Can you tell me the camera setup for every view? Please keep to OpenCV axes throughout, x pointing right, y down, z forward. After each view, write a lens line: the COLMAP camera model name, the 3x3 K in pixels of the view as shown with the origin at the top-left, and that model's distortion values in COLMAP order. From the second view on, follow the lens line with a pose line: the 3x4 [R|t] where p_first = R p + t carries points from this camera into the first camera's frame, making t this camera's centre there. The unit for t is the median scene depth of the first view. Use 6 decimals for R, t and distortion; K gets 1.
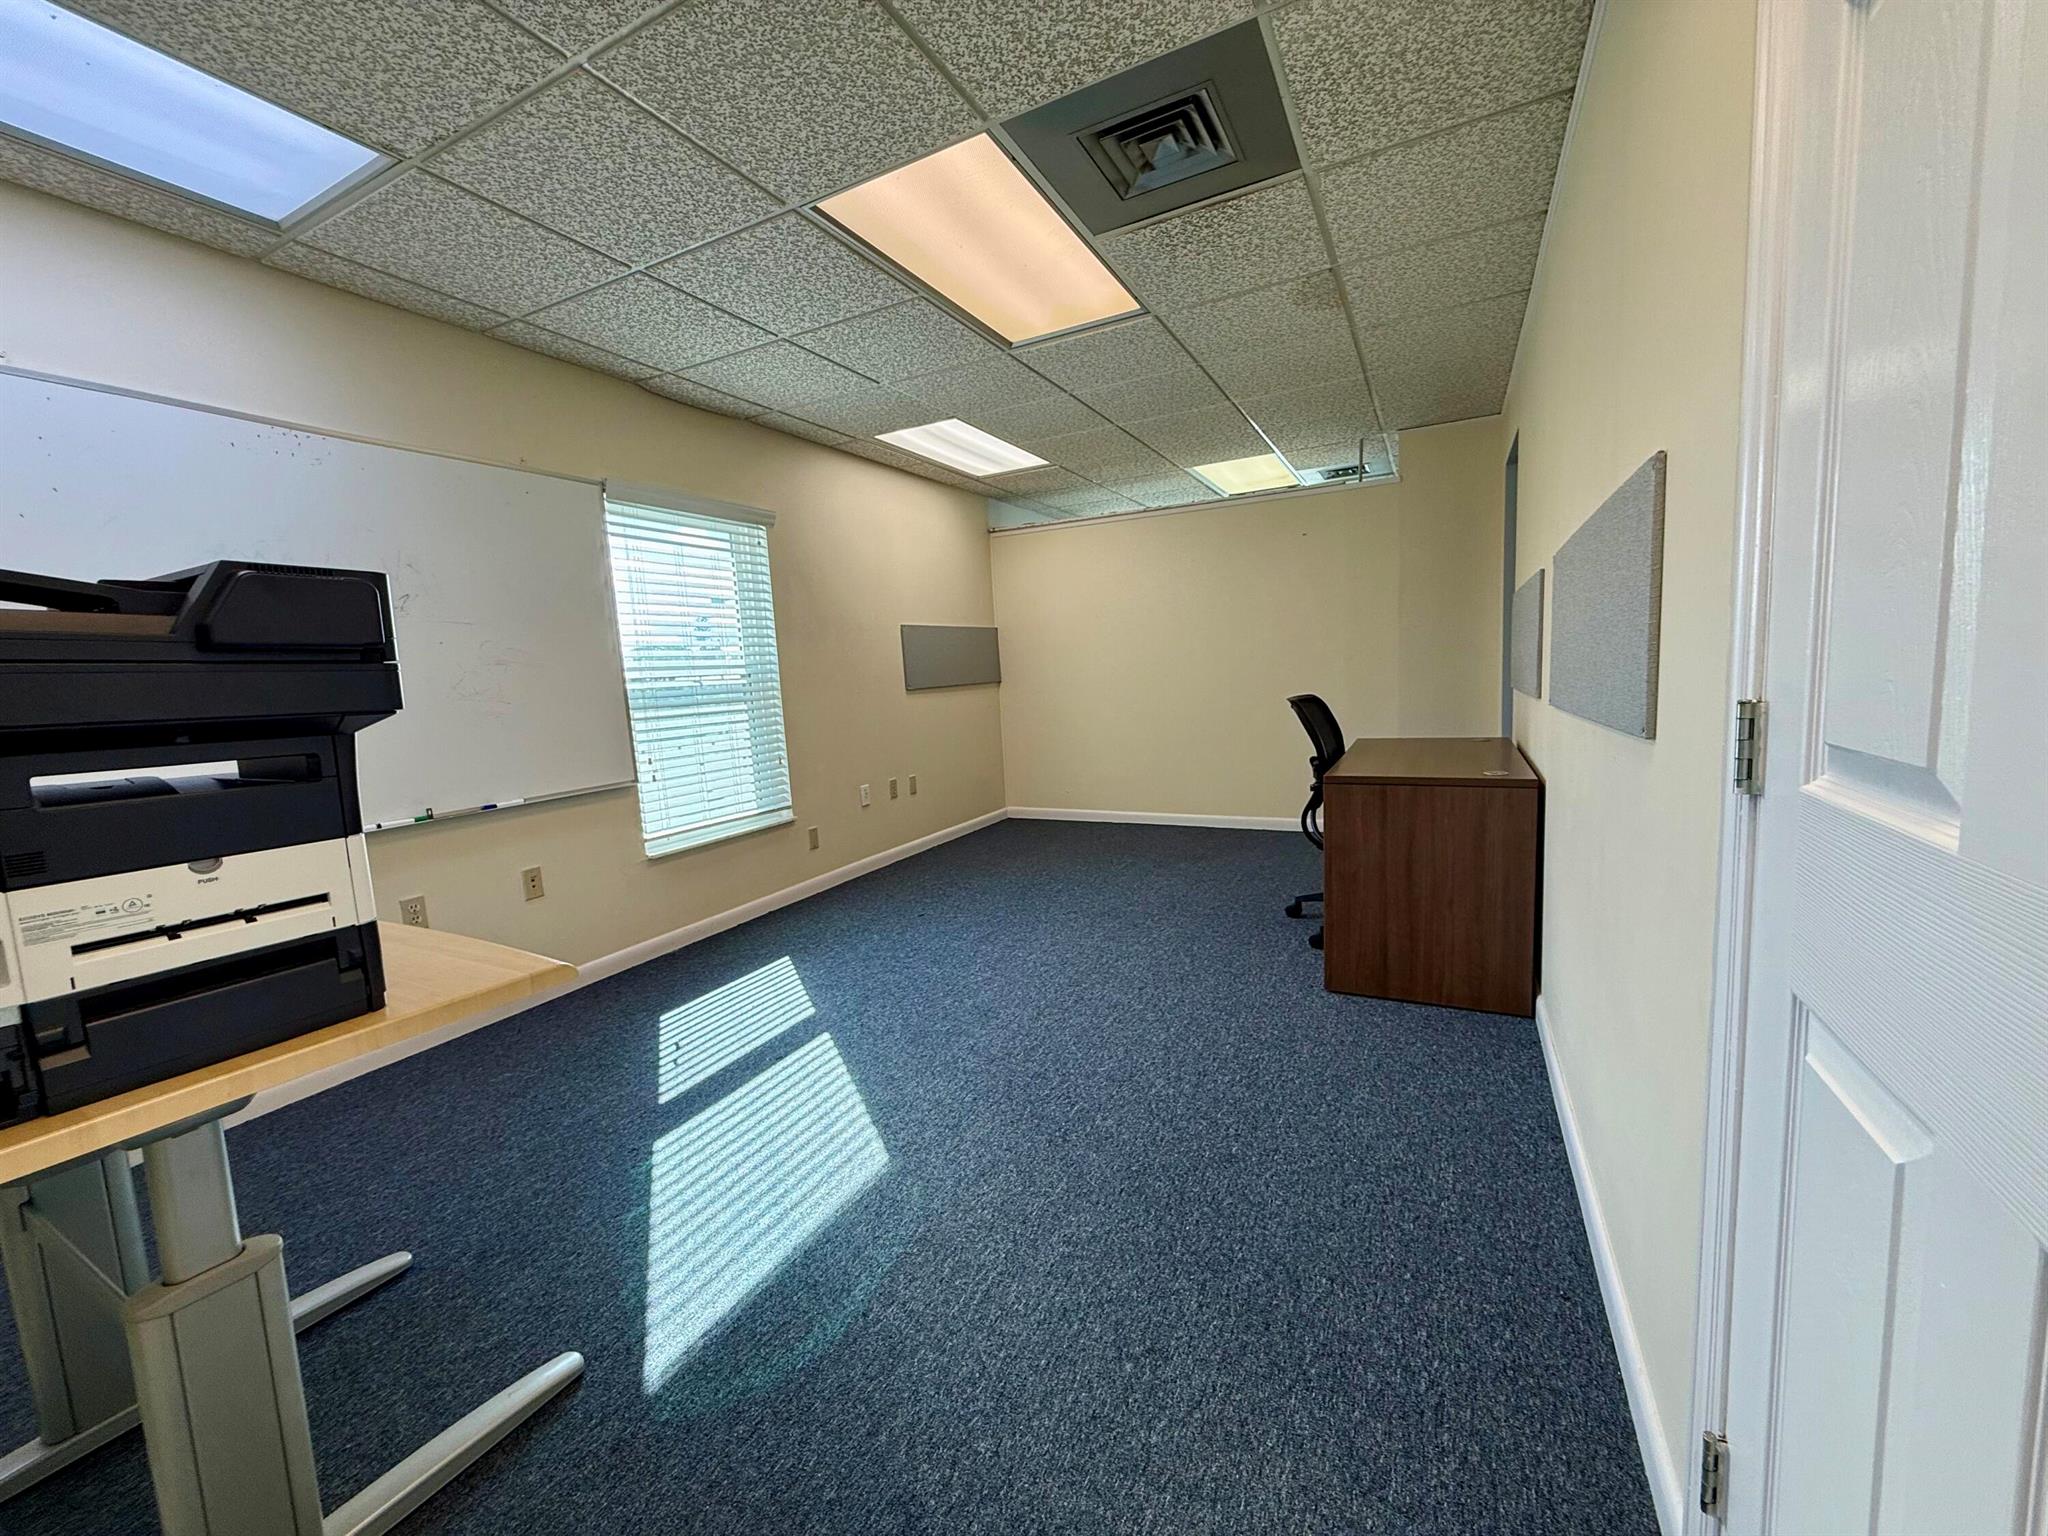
lens RADIAL K [[813.7, 0, 1016.8], [0, 813.7, 770.8], [0, 0, 1]] dist [-0.001047, 0.000398]
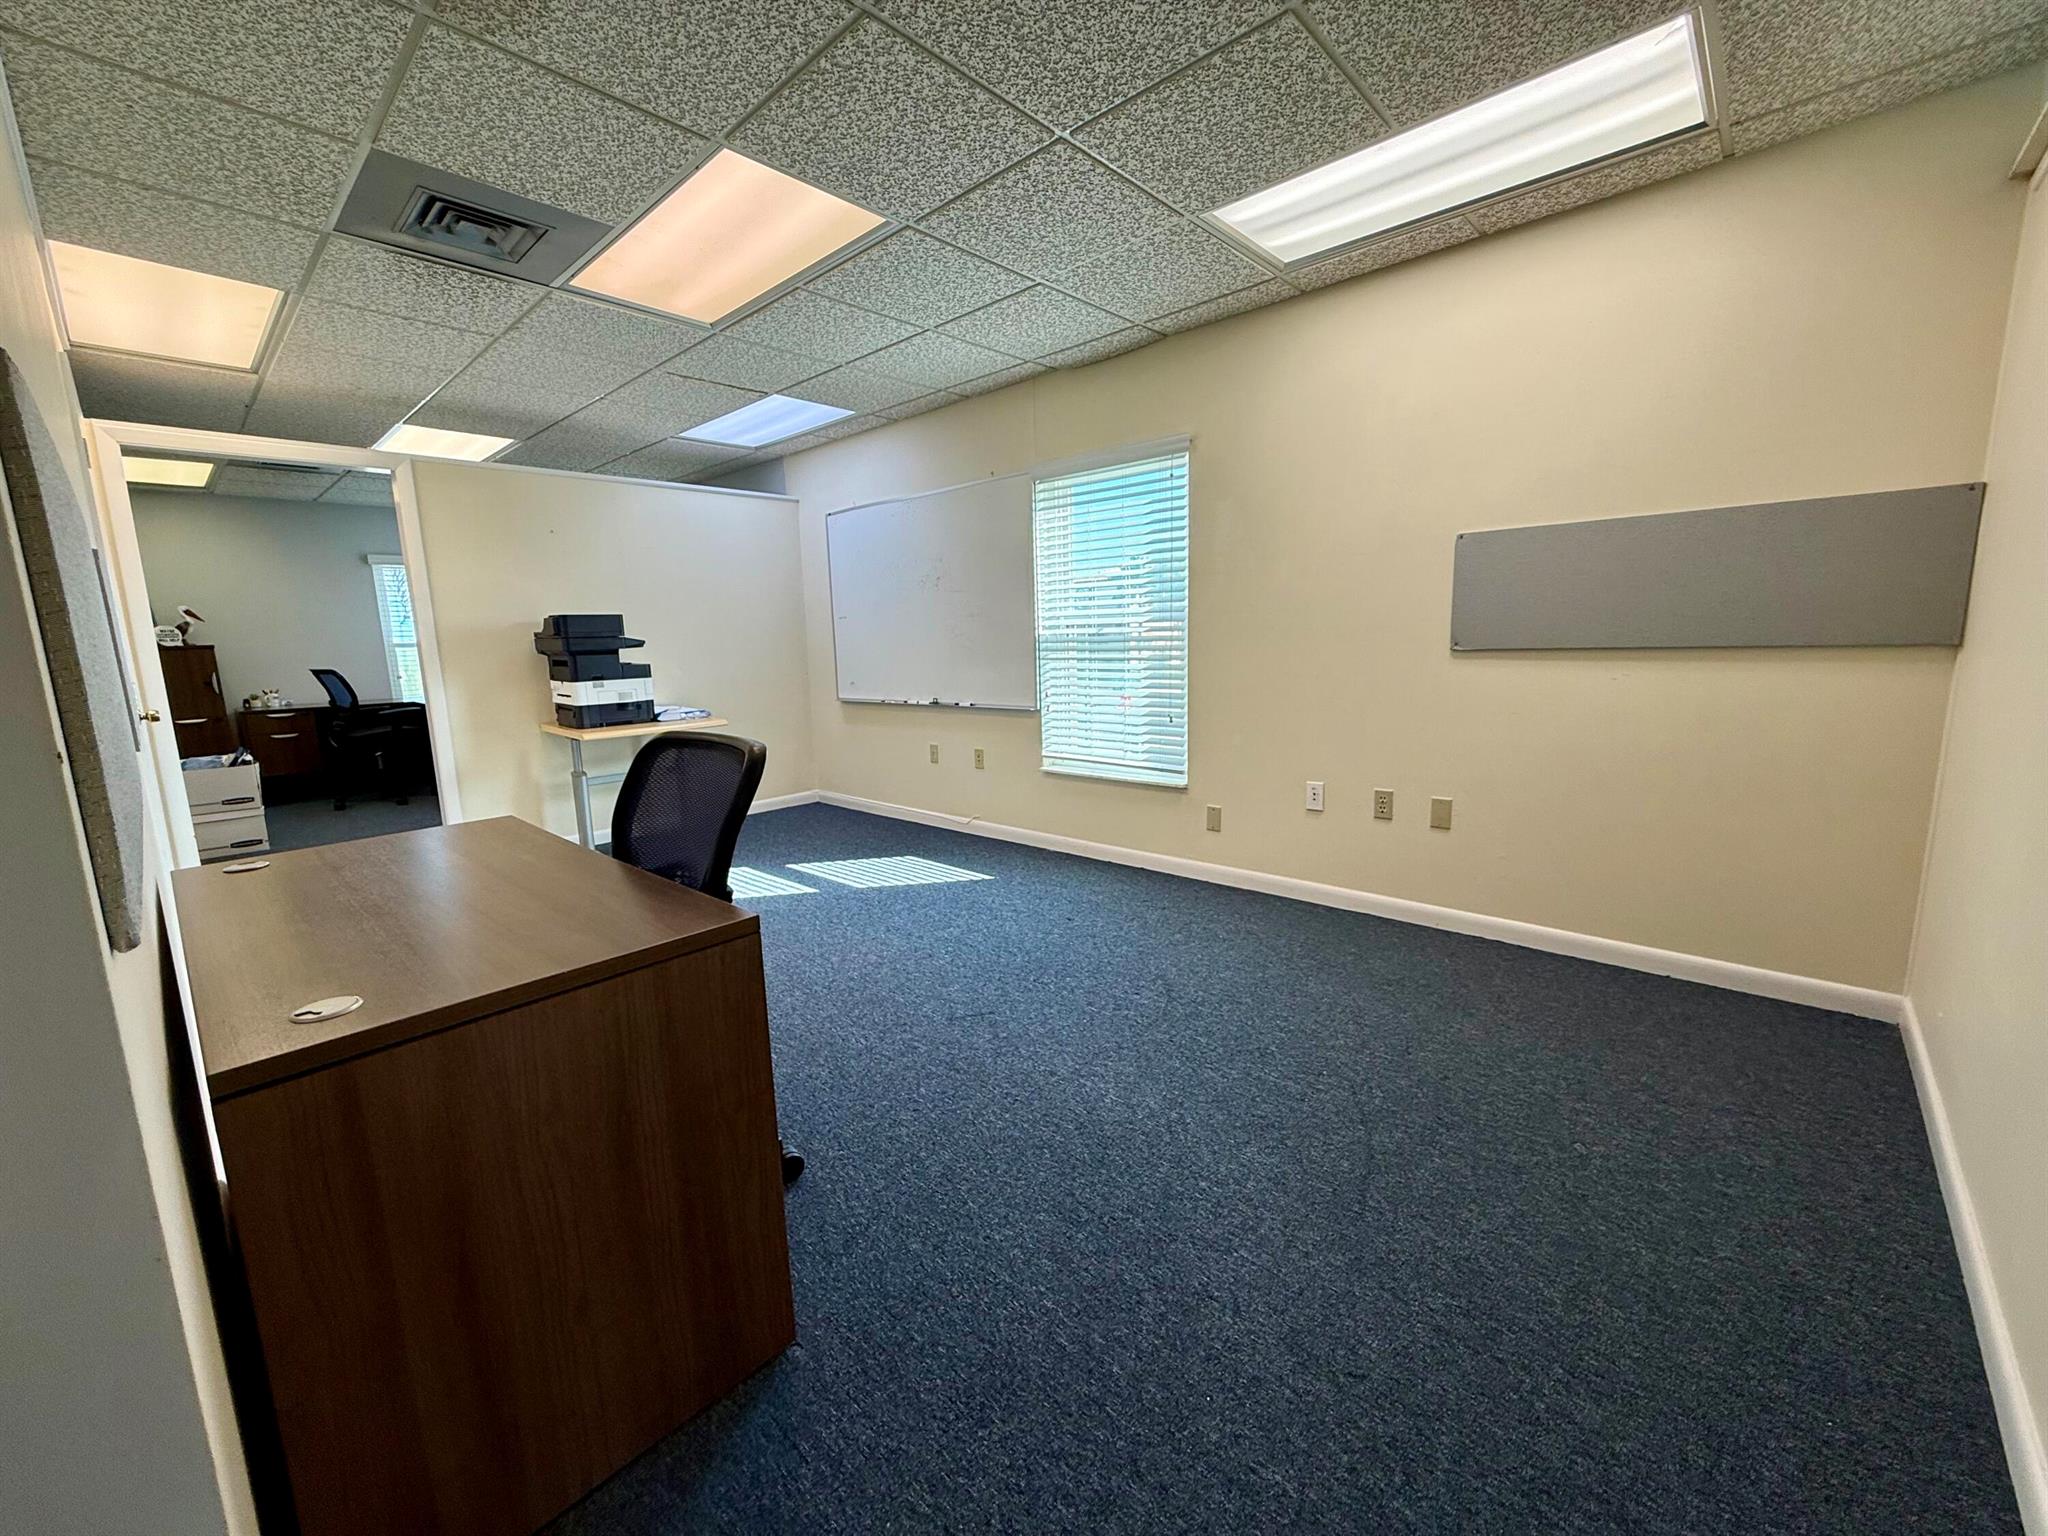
lens RADIAL K [[813.7, 0, 1019.3], [0, 813.7, 770.6], [0, 0, 1]] dist [-0.001047, 0.000398]
pose [[-0.261093, 0.217504, -0.940491, 0.744799], [-0.076172, 0.966605, 0.244689, -0.198239], [0.962304, 0.135525, -0.235806, 1.265925]]
